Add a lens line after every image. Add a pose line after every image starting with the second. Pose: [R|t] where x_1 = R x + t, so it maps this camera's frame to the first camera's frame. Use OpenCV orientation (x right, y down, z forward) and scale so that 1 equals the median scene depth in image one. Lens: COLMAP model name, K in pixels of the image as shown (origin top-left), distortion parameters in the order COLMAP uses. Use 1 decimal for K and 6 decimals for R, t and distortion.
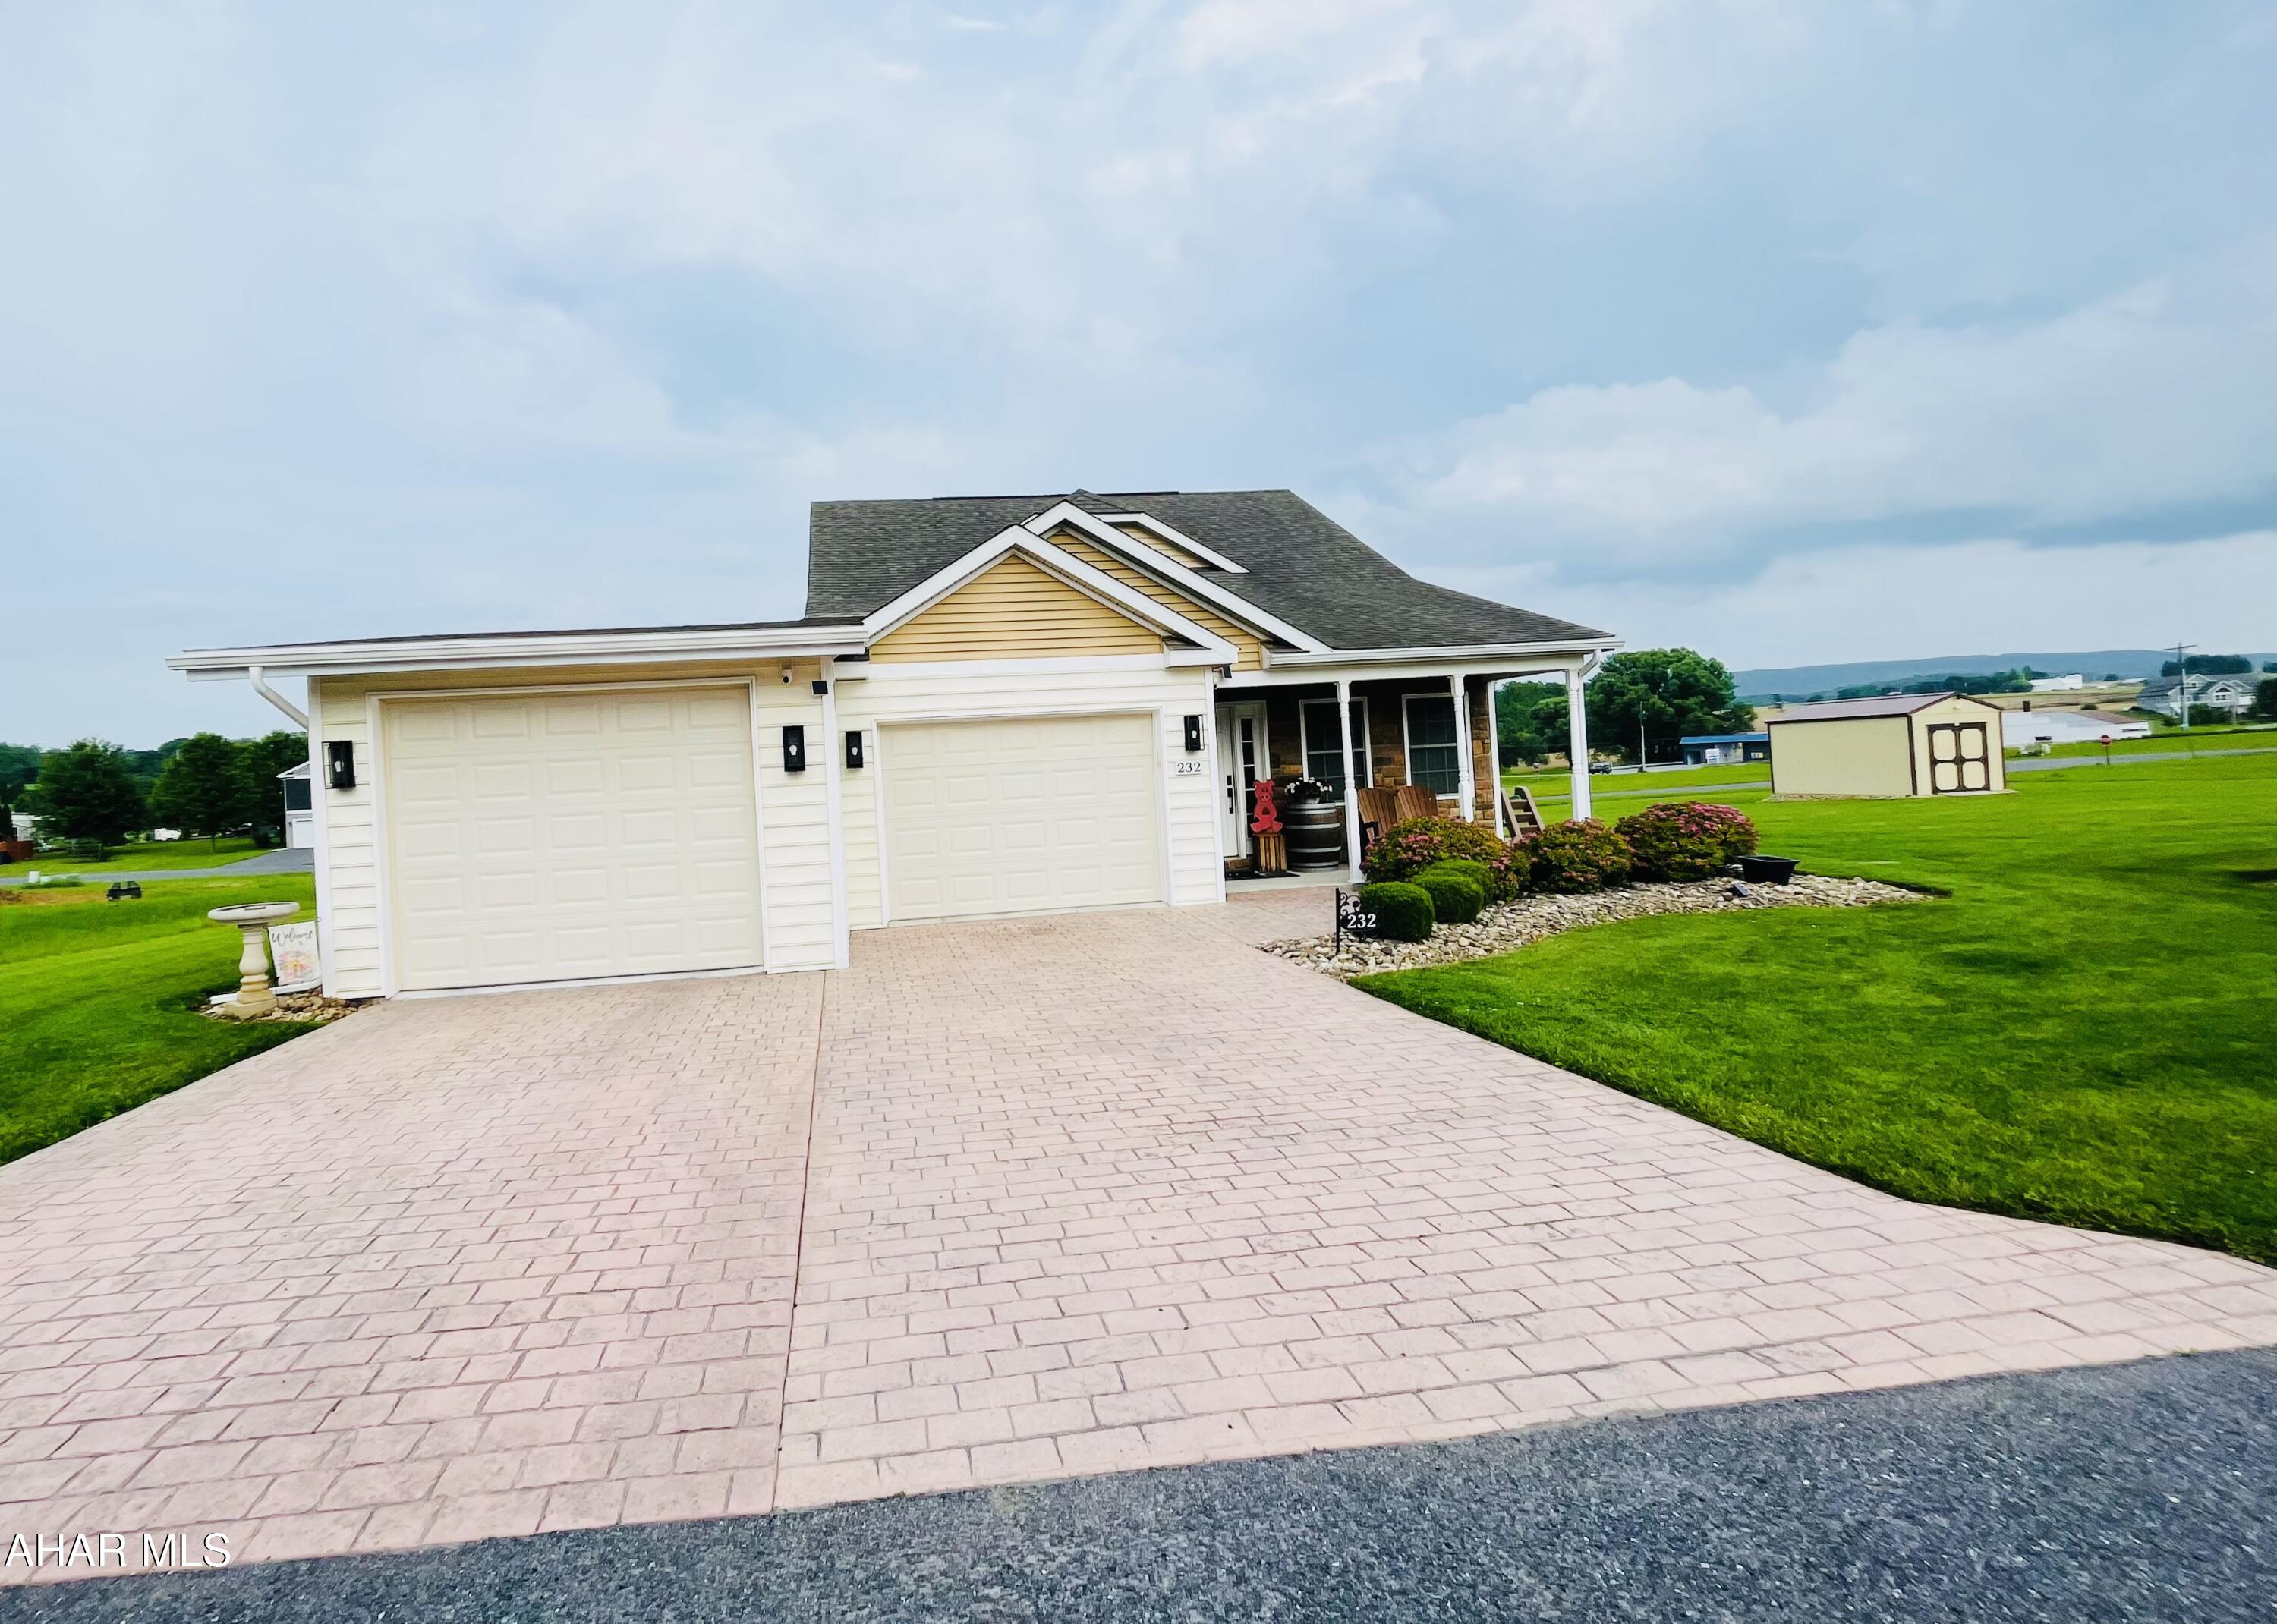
lens RADIAL K [[1050.5, 0, 983.1], [0, 1050.5, 756.7], [0, 0, 1]] dist [0.003172, -0.000295]
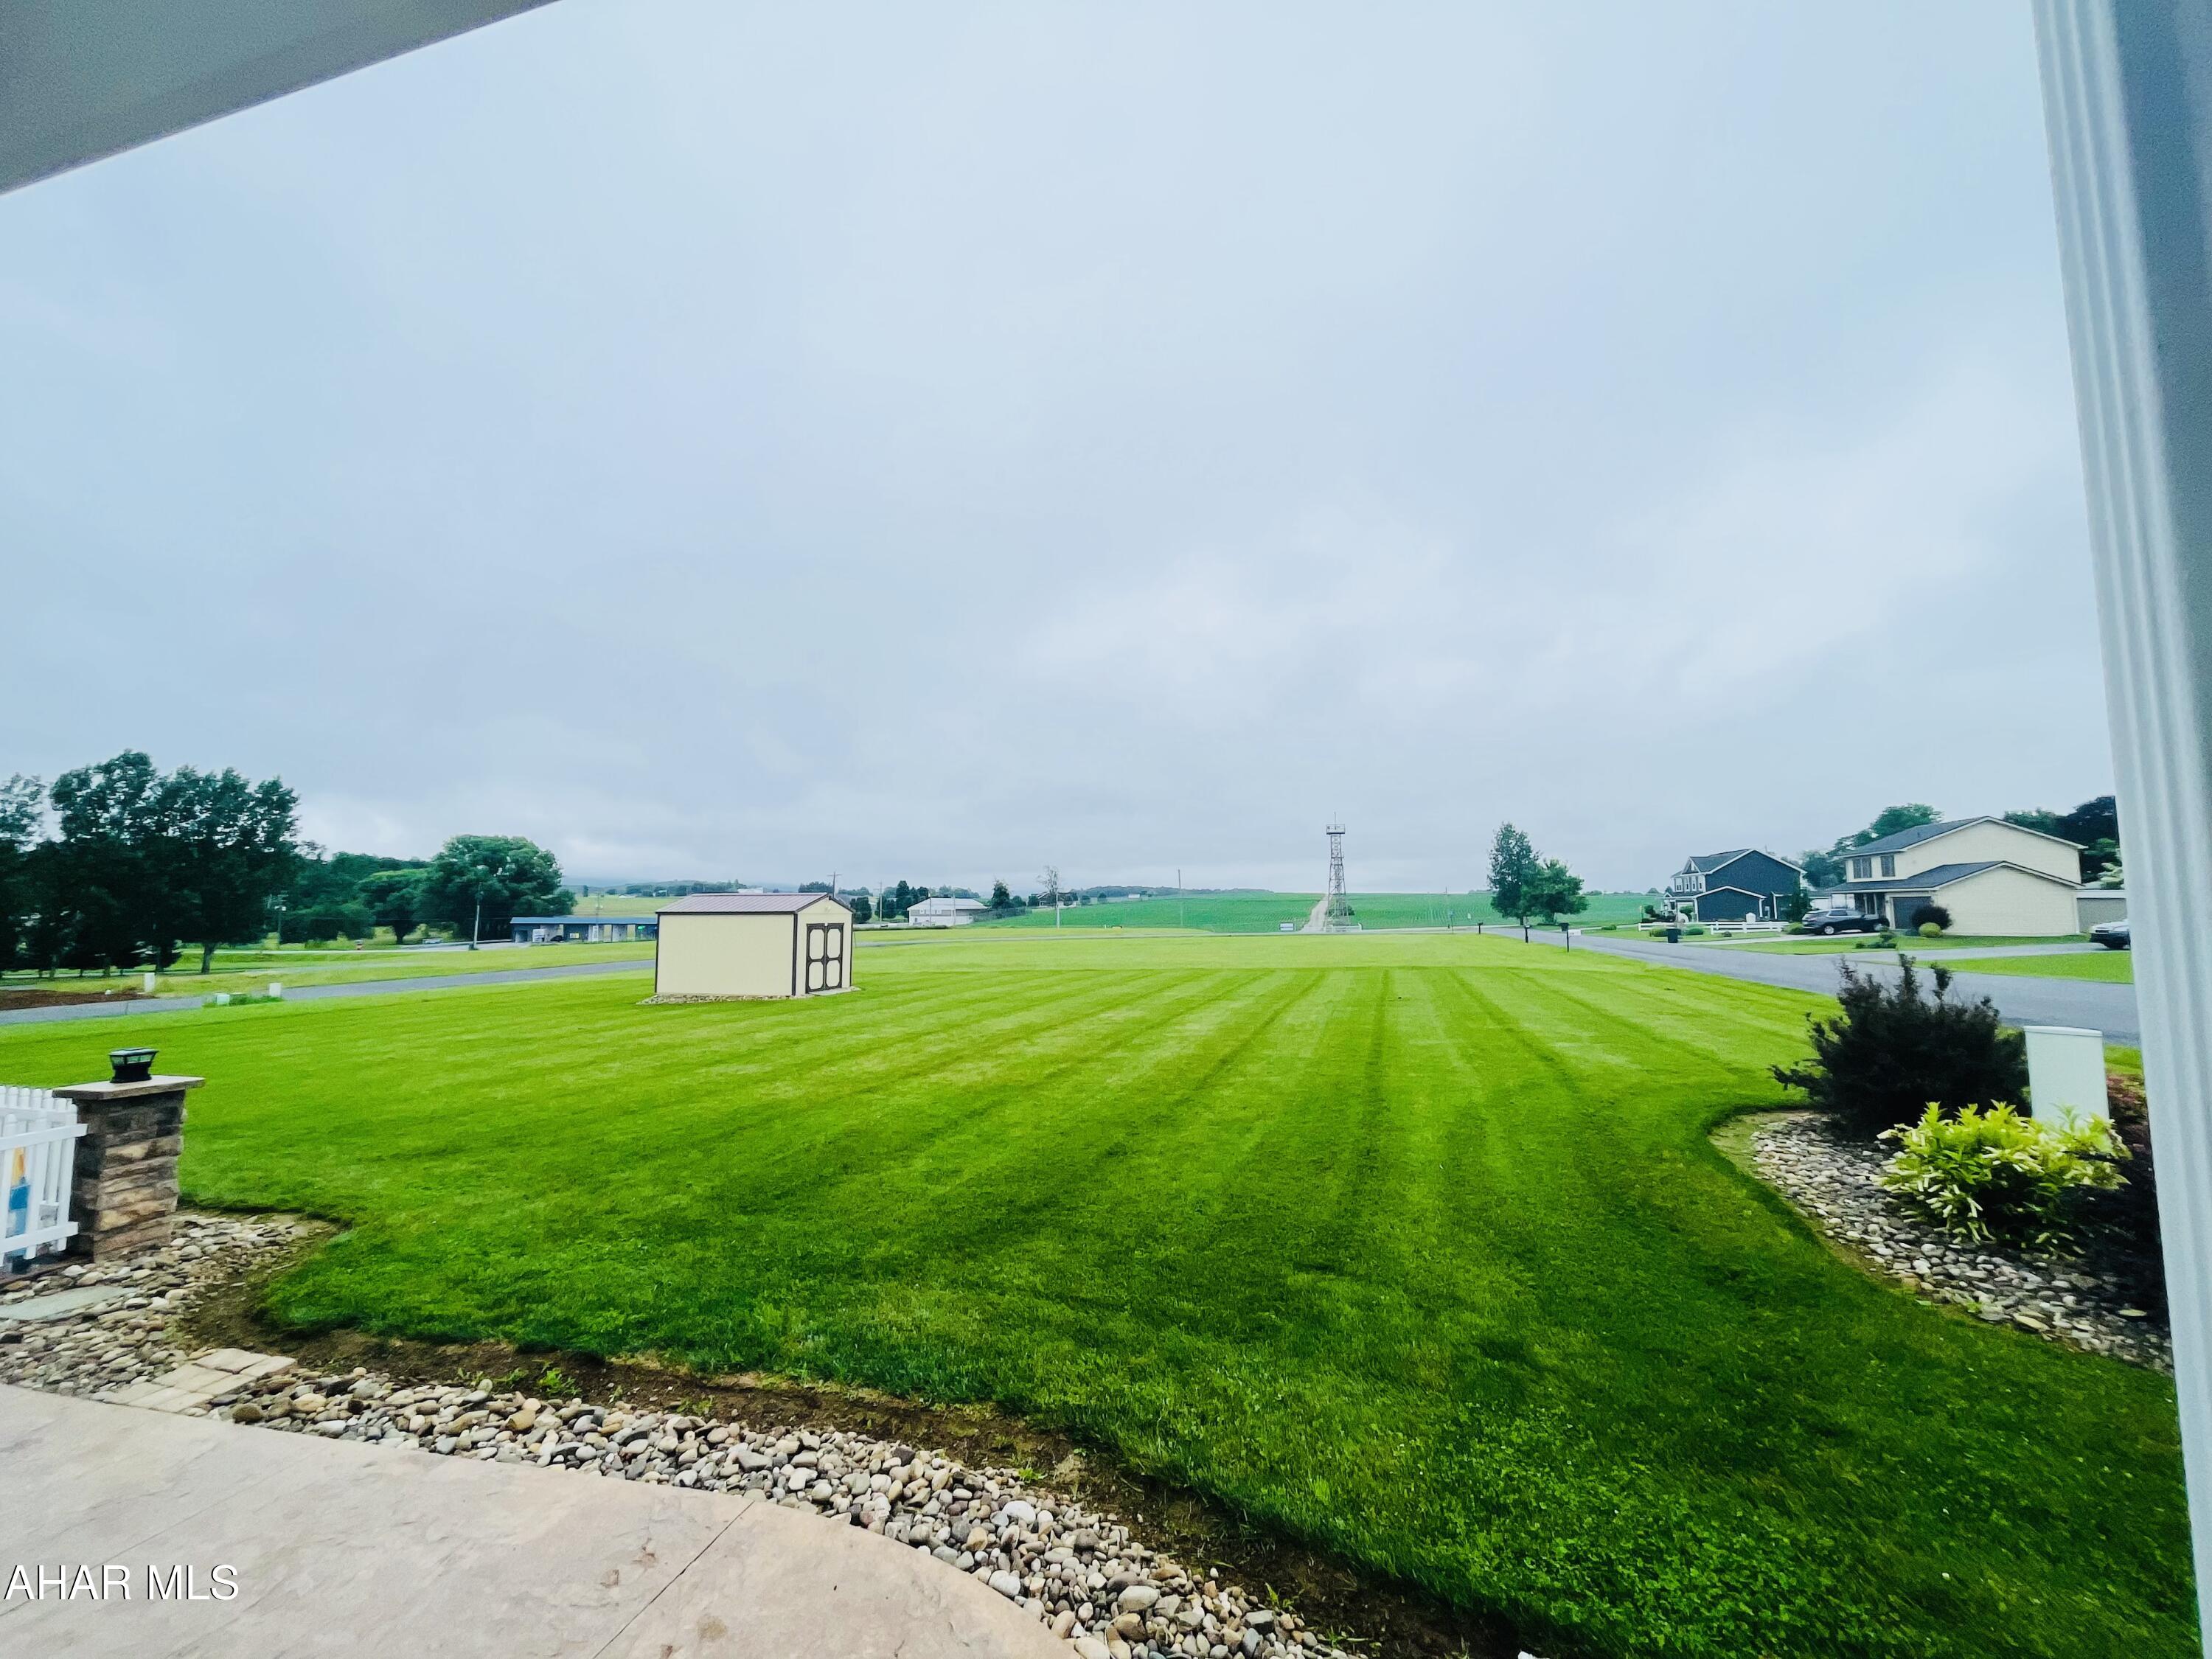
lens RADIAL K [[892.0, 0, 1114.7], [0, 892.0, 799.9], [0, 0, 1]] dist [0.001186, -0.001260]
pose [[0.379100, 0.164882, 0.910548, 0.471567], [-0.028560, 0.985614, -0.166584, -0.029944], [-0.924915, 0.037147, 0.378355, 0.901750]]
